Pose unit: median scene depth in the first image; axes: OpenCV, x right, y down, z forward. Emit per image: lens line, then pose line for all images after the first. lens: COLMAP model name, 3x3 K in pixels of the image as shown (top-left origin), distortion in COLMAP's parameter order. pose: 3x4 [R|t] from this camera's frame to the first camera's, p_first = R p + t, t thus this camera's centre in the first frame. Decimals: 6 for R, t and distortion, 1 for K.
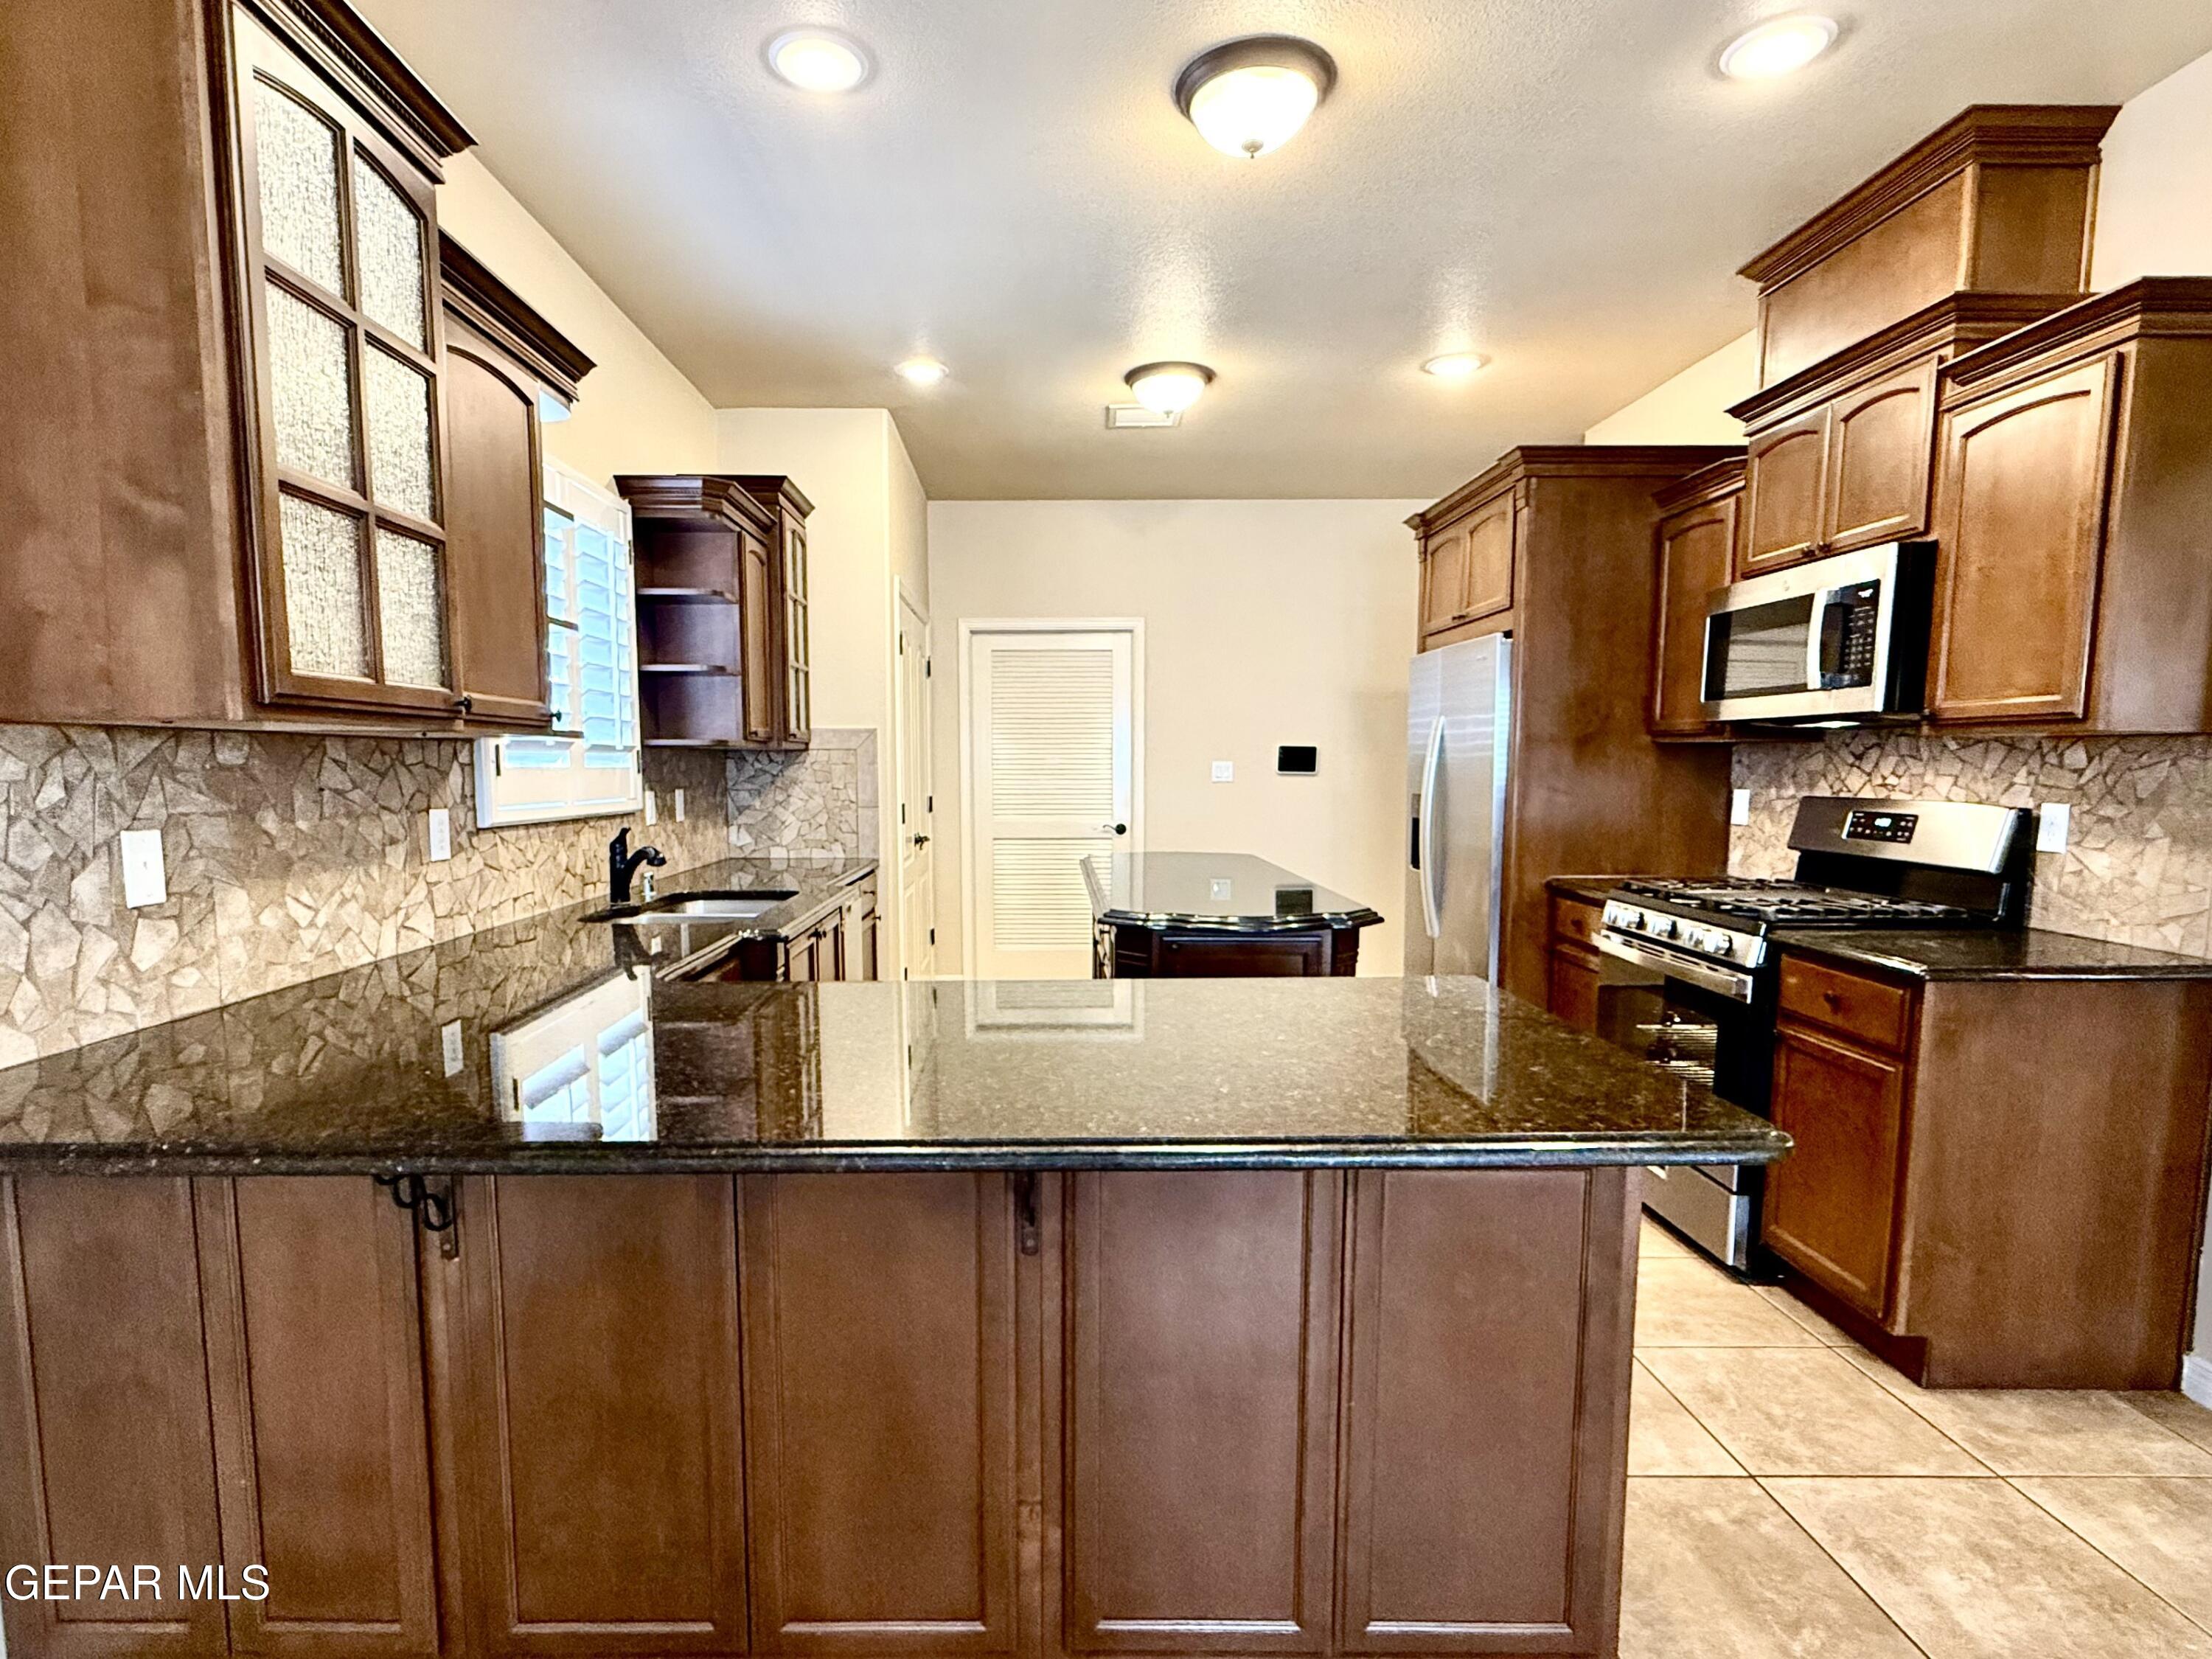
lens RADIAL K [[911.6, 0, 1106.0], [0, 911.6, 829.5], [0, 0, 1]] dist [-0.000214, -0.000071]
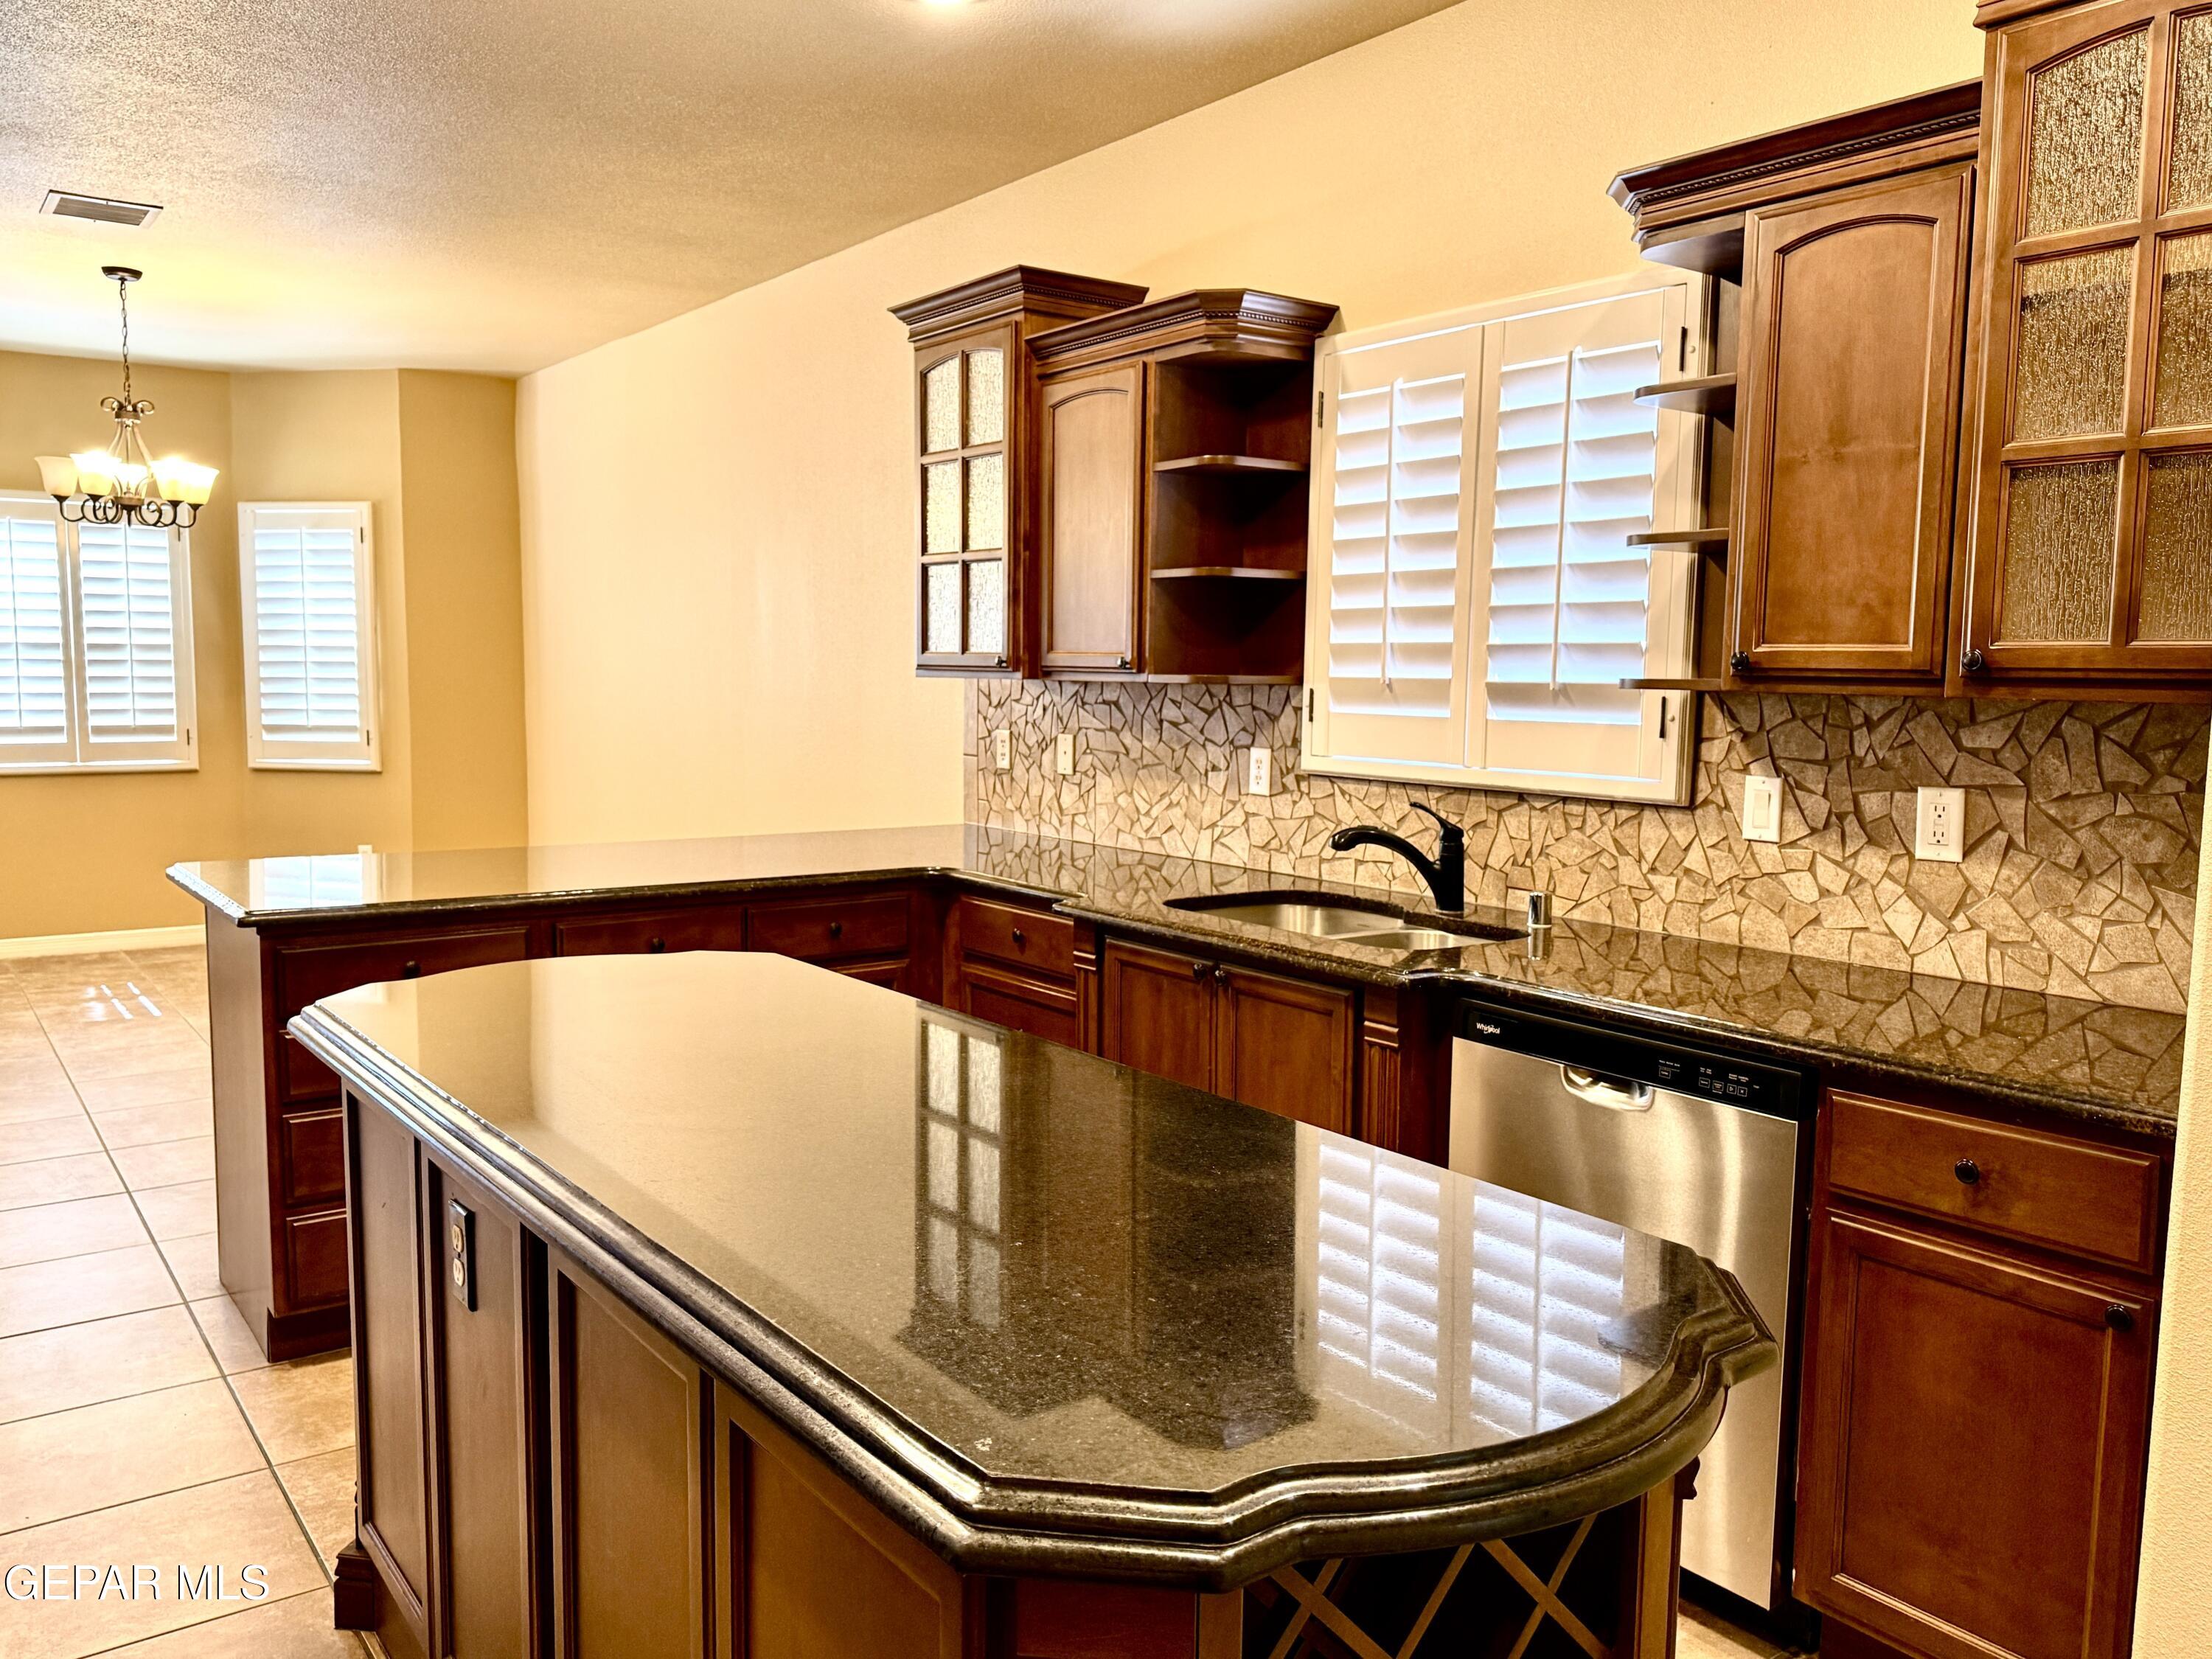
lens RADIAL K [[1661.3, 0, 1059.2], [0, 1661.3, 836.8], [0, 0, 1]] dist [0.026313, -0.047595]
pose [[-0.812879, 0.043751, -0.580787, 0.683769], [-0.060640, 0.985398, 0.159103, -0.239470], [0.579267, 0.164551, -0.798356, 2.687410]]
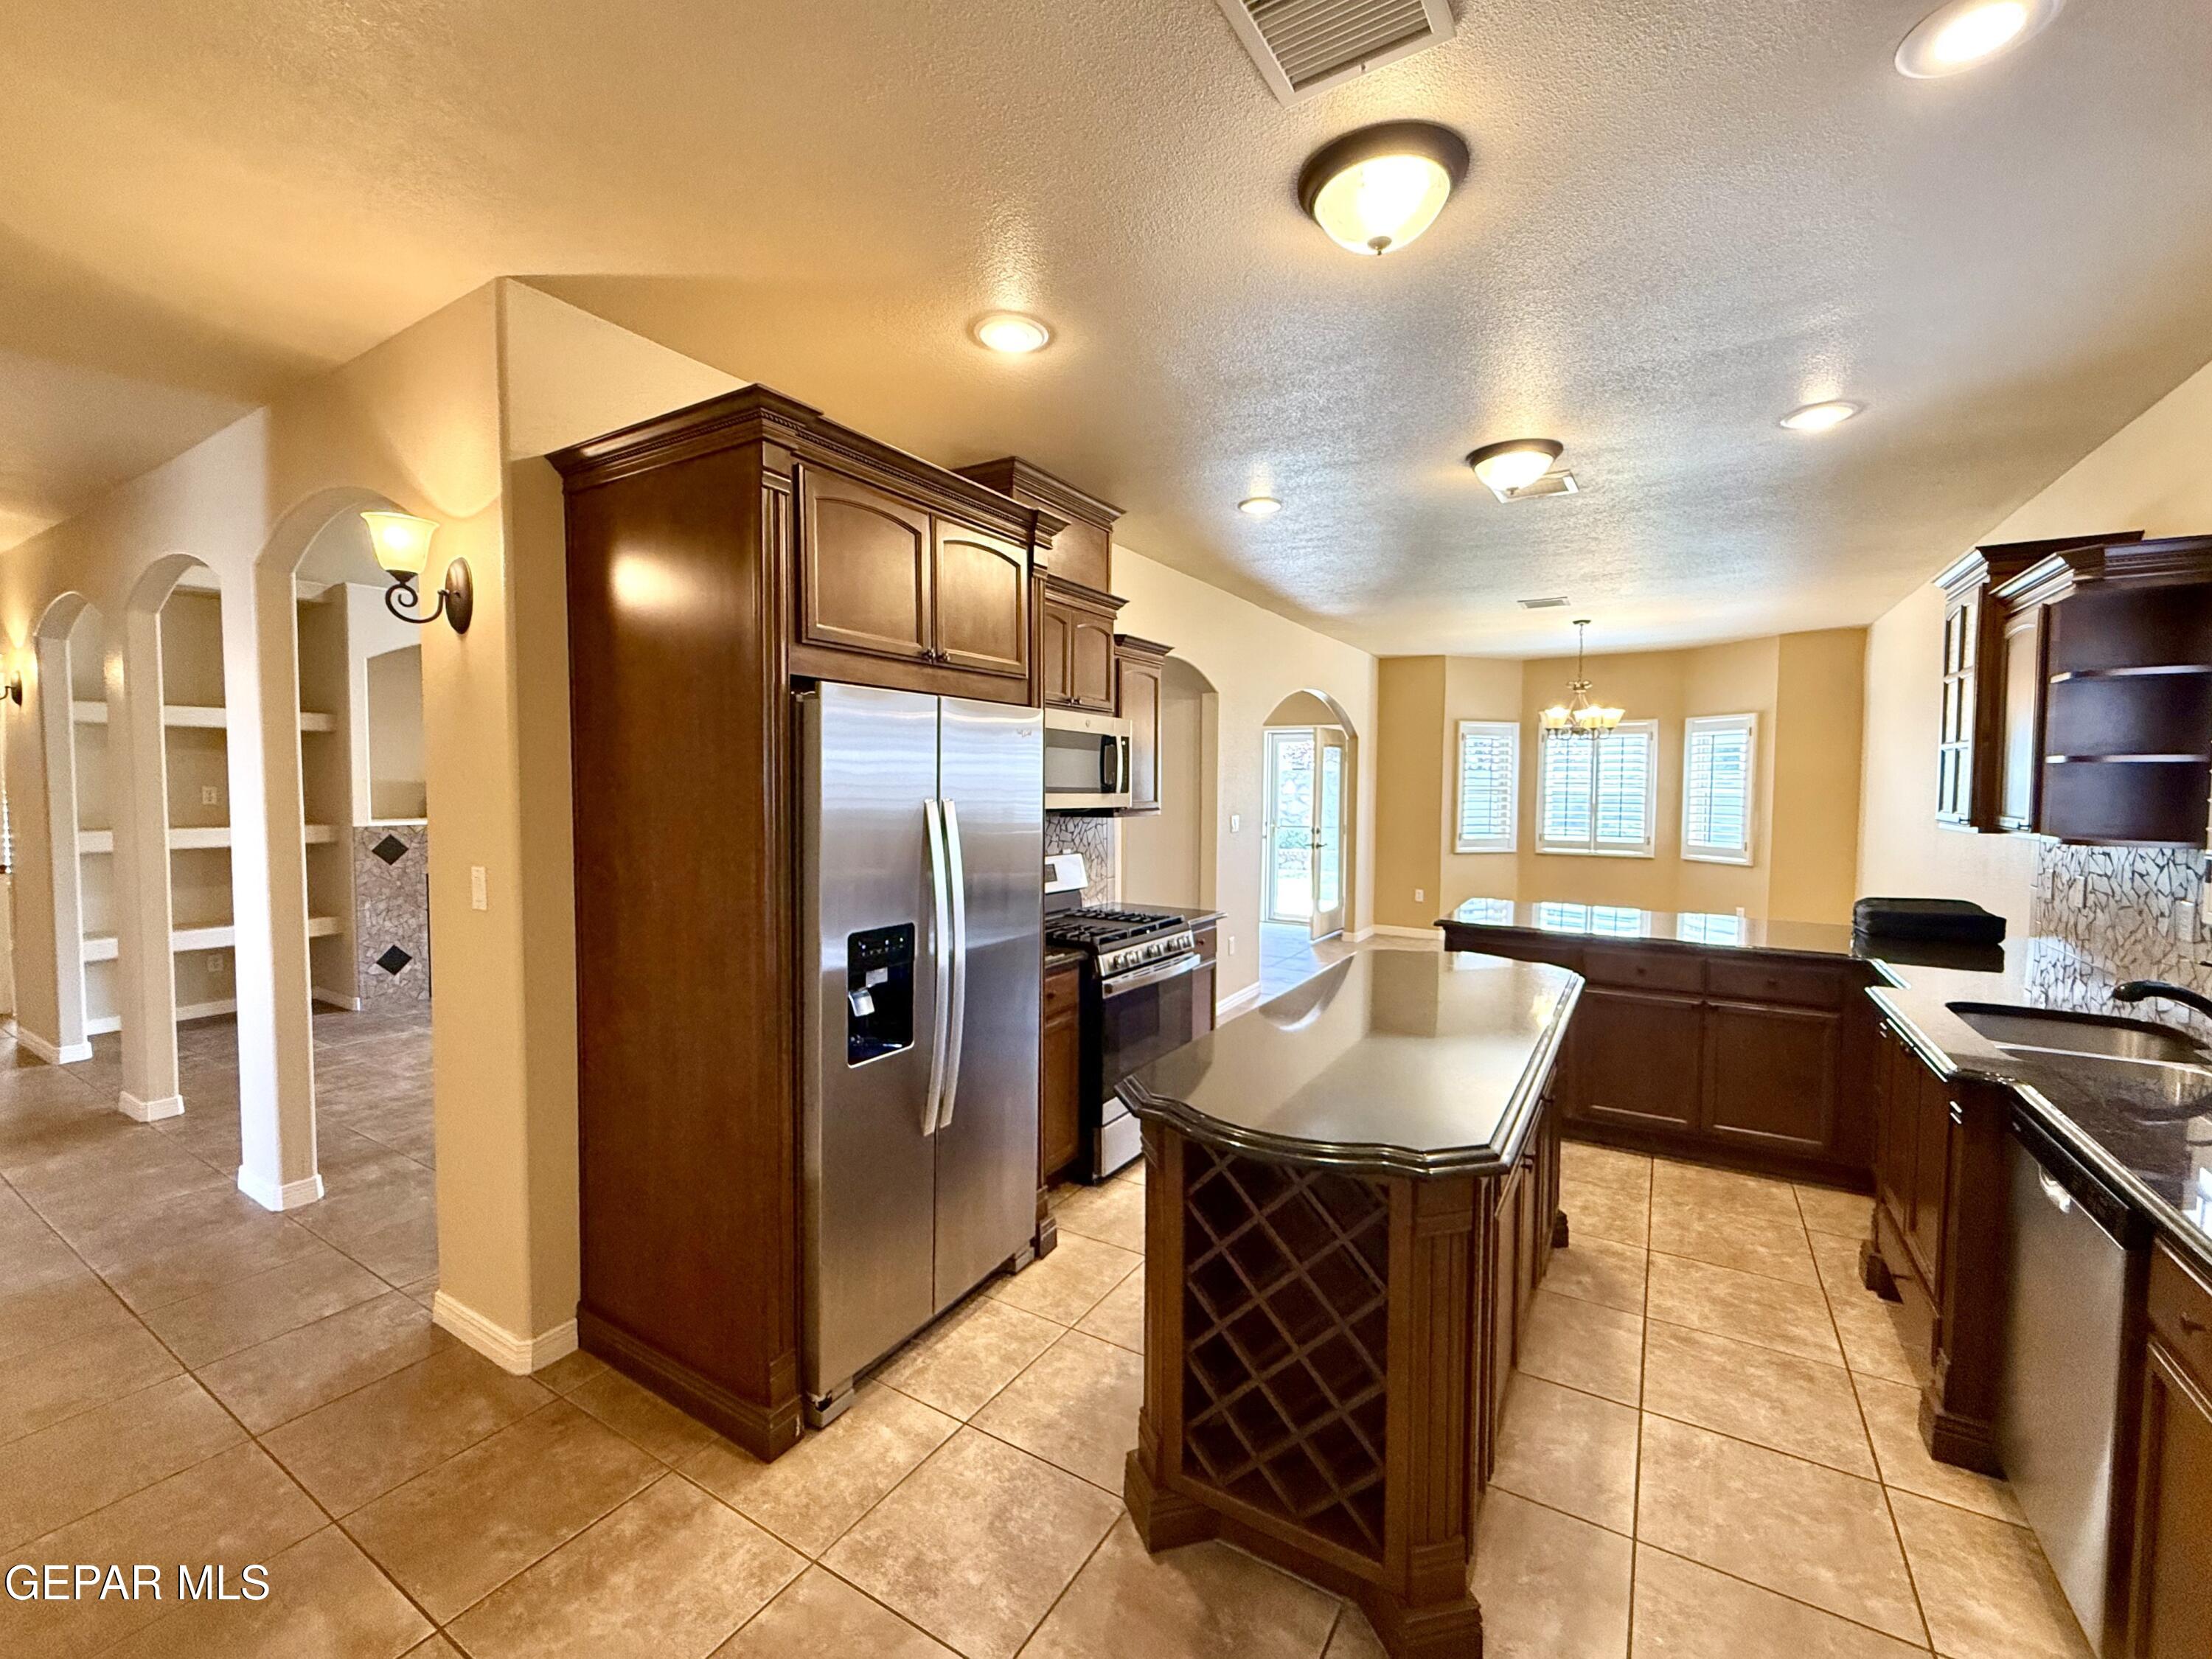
lens RADIAL K [[911.6, 0, 1106.0], [0, 911.6, 829.5], [0, 0, 1]] dist [-0.000214, -0.000071]
pose [[-0.847260, -0.037258, 0.529871, -0.114760], [0.031629, 0.992228, 0.120343, -0.357206], [-0.530237, 0.118721, -0.839496, 3.141559]]
